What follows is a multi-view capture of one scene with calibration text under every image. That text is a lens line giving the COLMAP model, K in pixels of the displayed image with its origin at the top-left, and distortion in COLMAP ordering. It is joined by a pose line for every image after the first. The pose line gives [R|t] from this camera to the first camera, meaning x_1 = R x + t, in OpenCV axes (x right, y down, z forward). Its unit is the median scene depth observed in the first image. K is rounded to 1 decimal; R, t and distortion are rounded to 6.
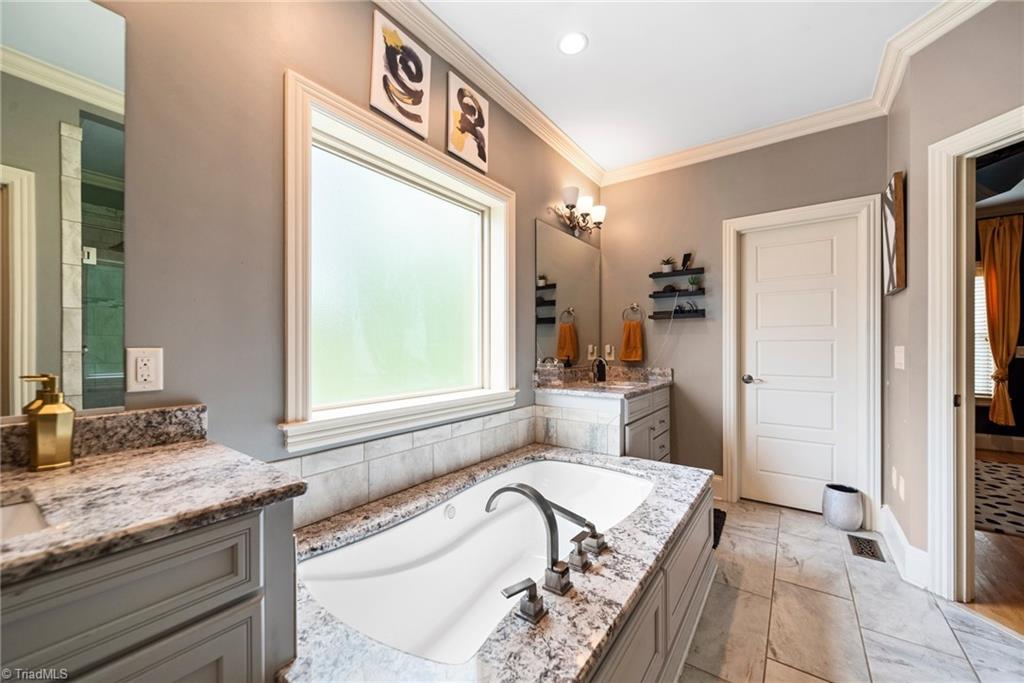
lens RADIAL K [[390.8, 0, 518.7], [0, 390.8, 348.6], [0, 0, 1]] dist [0.001496, -0.000075]
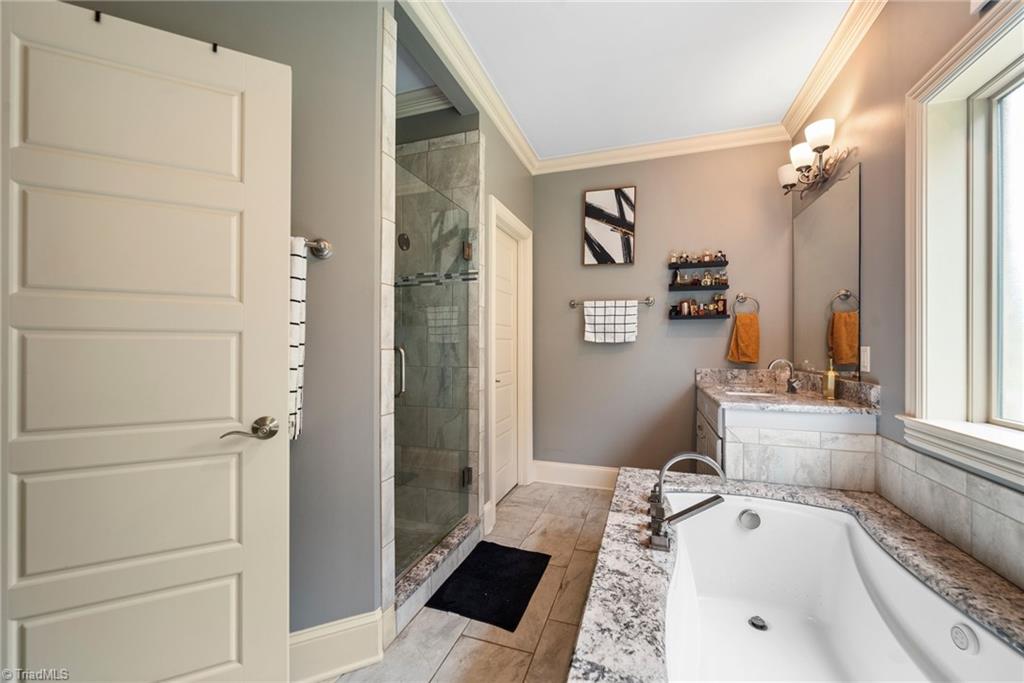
lens RADIAL K [[394.6, 0, 520.5], [0, 394.6, 346.2], [0, 0, 1]] dist [0.000054, -0.000115]
pose [[-0.955864, 0.000474, -0.293809, 0.607920], [-0.001445, 0.999979, 0.006316, -0.006783], [0.293806, 0.006462, -0.955843, 1.359347]]
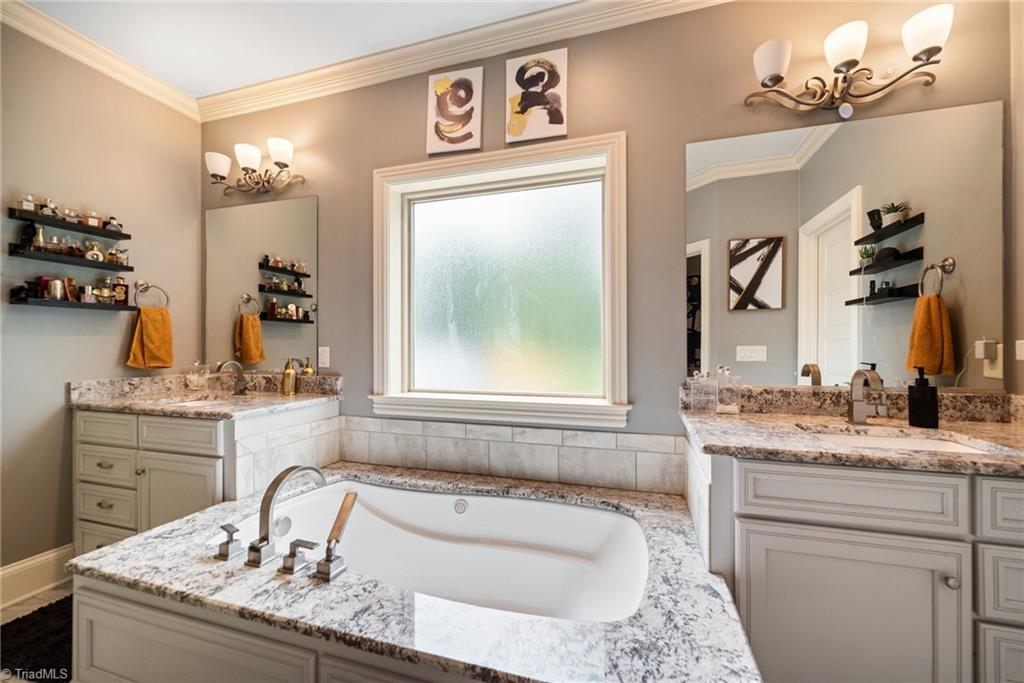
lens RADIAL K [[396.5, 0, 521.1], [0, 396.5, 344.6], [0, 0, 1]] dist [0.000116, -0.000048]
pose [[0.316187, -0.000223, -0.948697, 0.866991], [-0.001640, 0.999998, -0.000782, -0.008521], [0.948696, 0.001803, 0.316186, 0.823089]]
